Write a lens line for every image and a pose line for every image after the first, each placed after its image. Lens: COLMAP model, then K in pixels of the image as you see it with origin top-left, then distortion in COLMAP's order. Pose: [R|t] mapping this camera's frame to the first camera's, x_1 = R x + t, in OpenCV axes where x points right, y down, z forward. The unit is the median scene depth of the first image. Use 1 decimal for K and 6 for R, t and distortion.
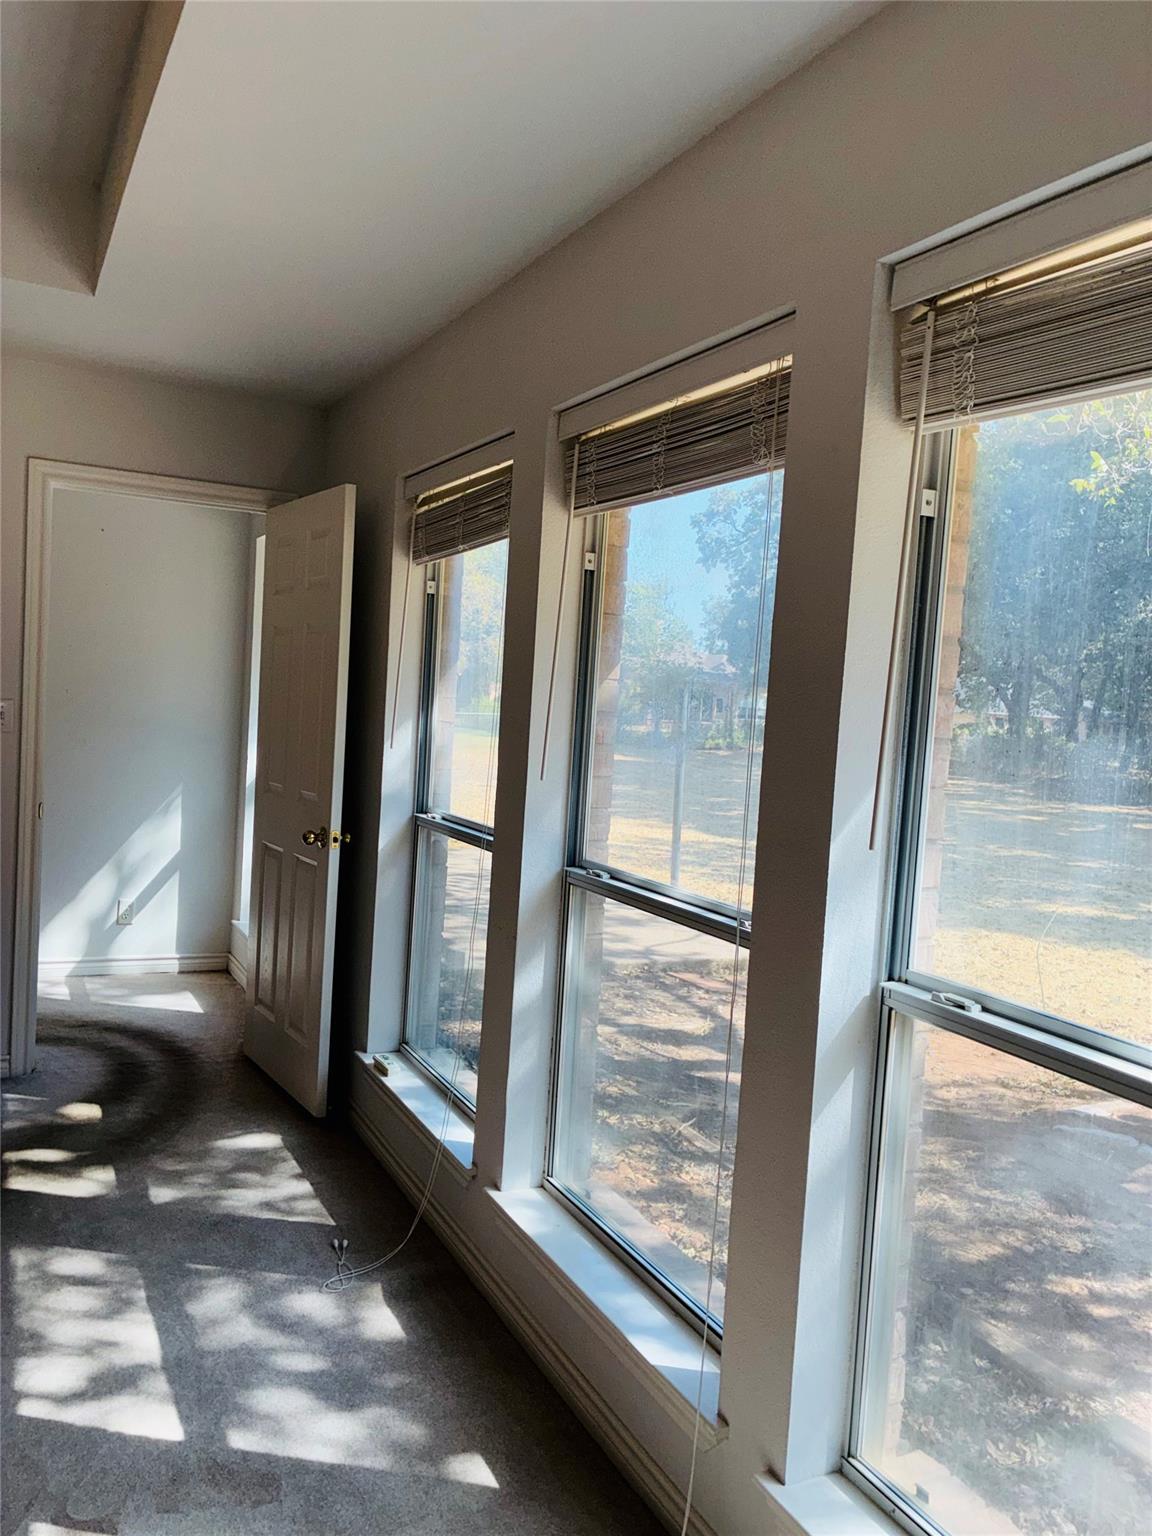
lens RADIAL K [[1167.4, 0, 572.7], [0, 1167.4, 772.5], [0, 0, 1]] dist [0.050960, -0.068684]
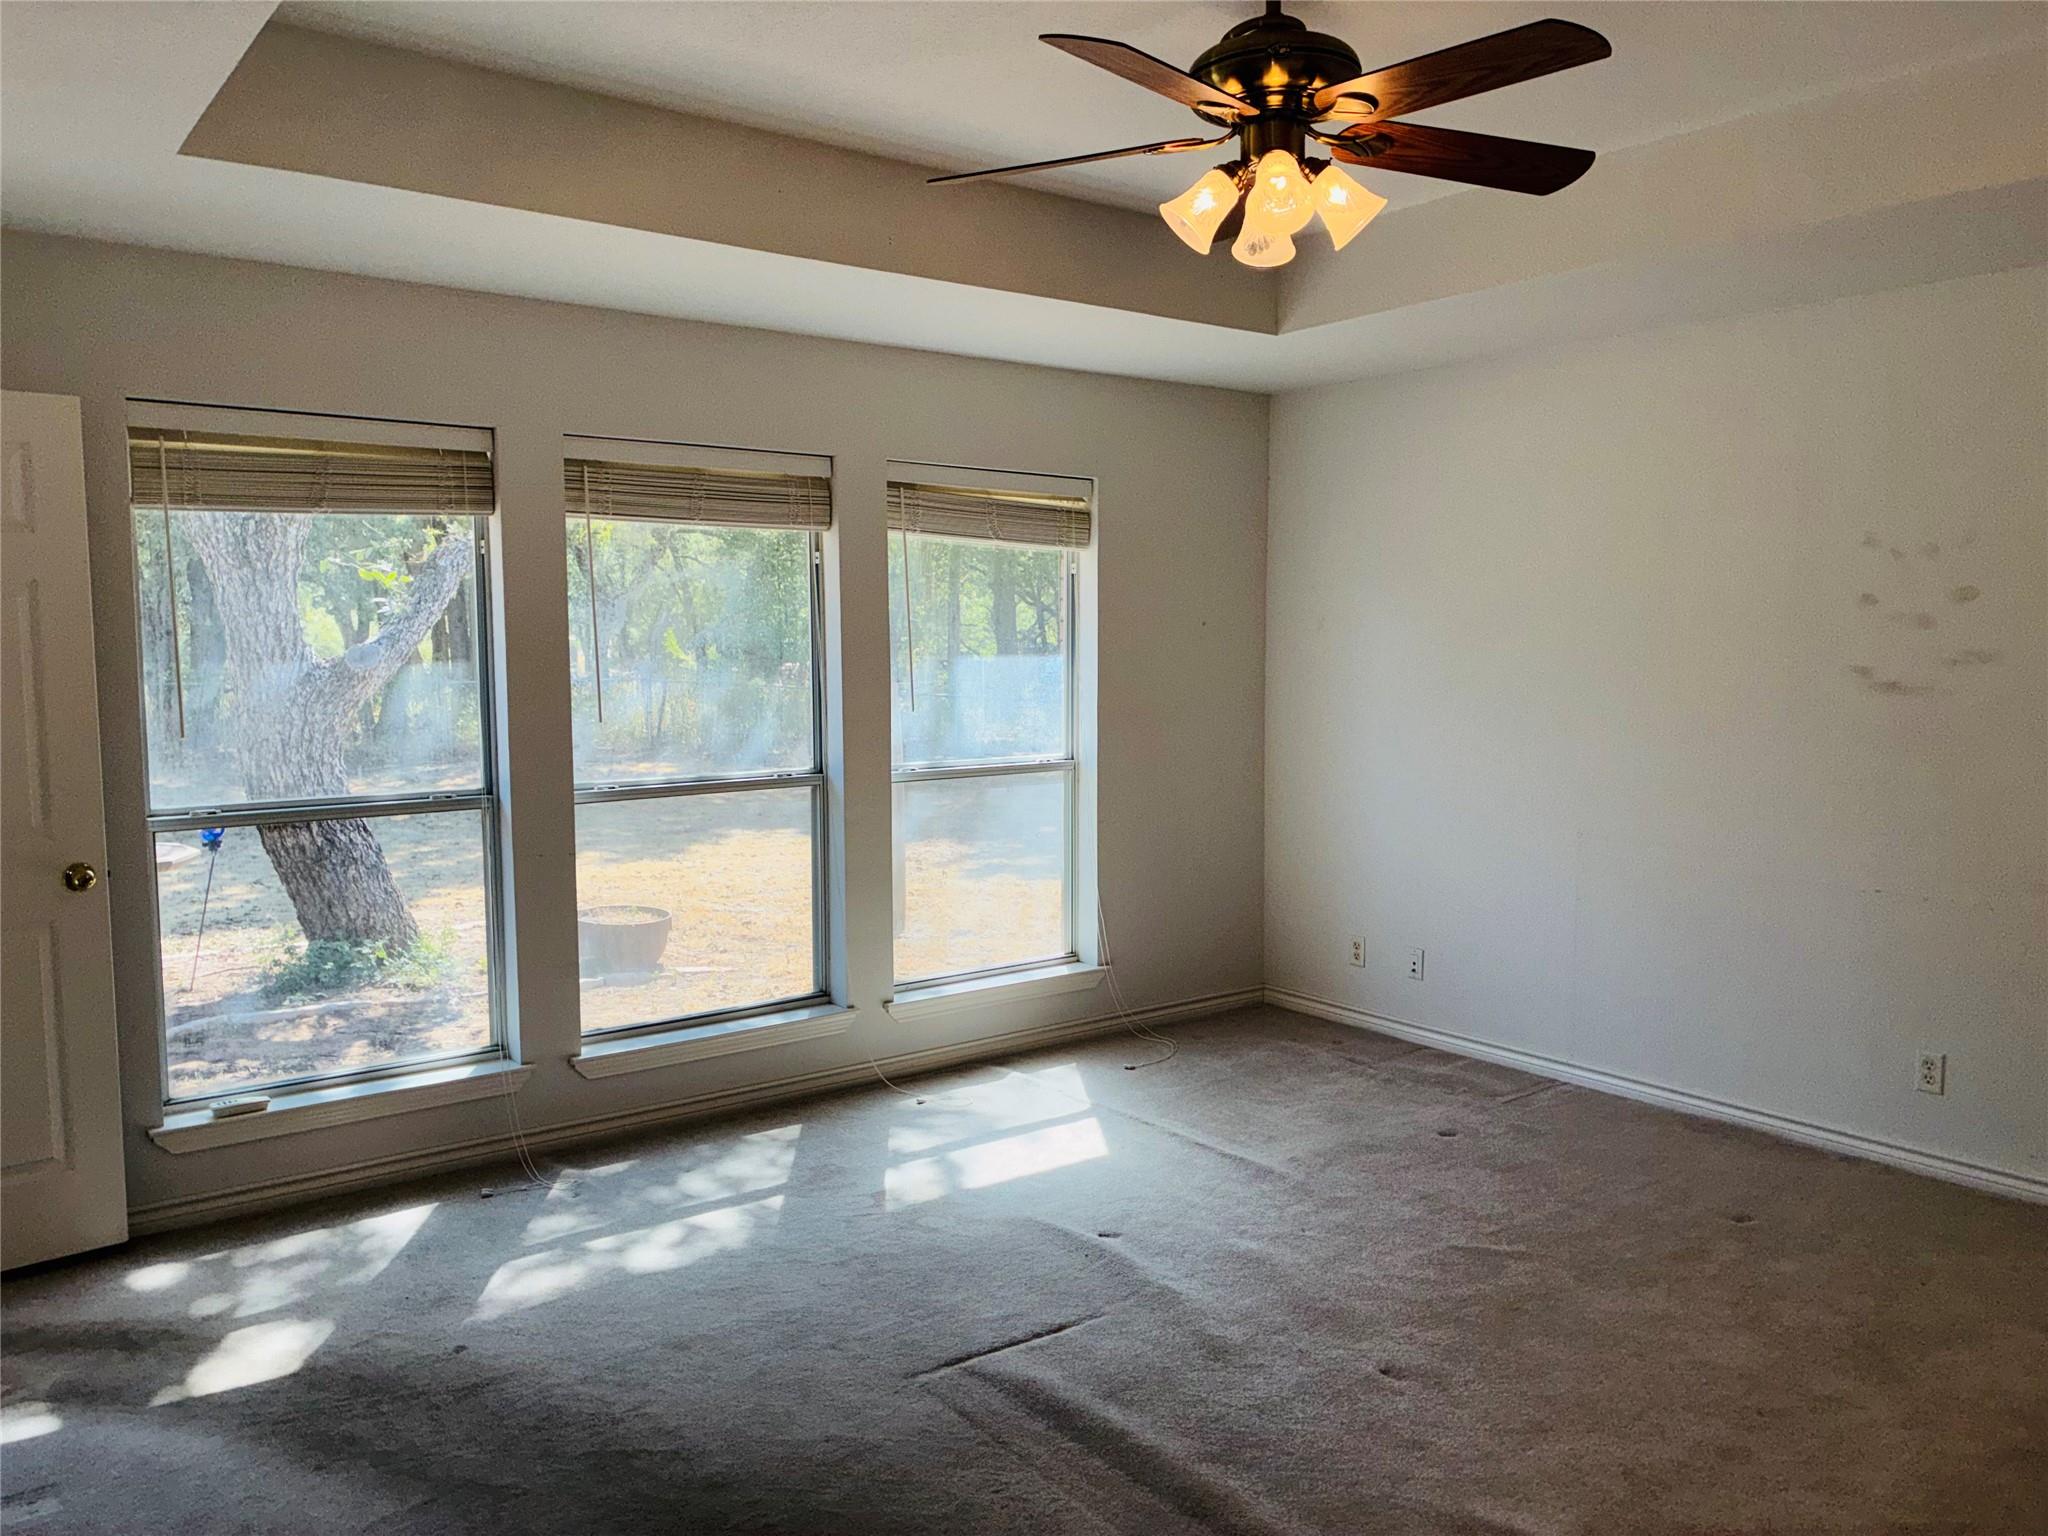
lens RADIAL K [[1556.6, 0, 1022.7], [0, 1556.6, 770.1], [0, 0, 1]] dist [0.050960, -0.068684]
pose [[-0.196761, -0.133928, 0.971261, -2.380544], [0.052185, 0.987792, 0.146779, -0.230108], [-0.979062, 0.079566, -0.187370, 1.124437]]
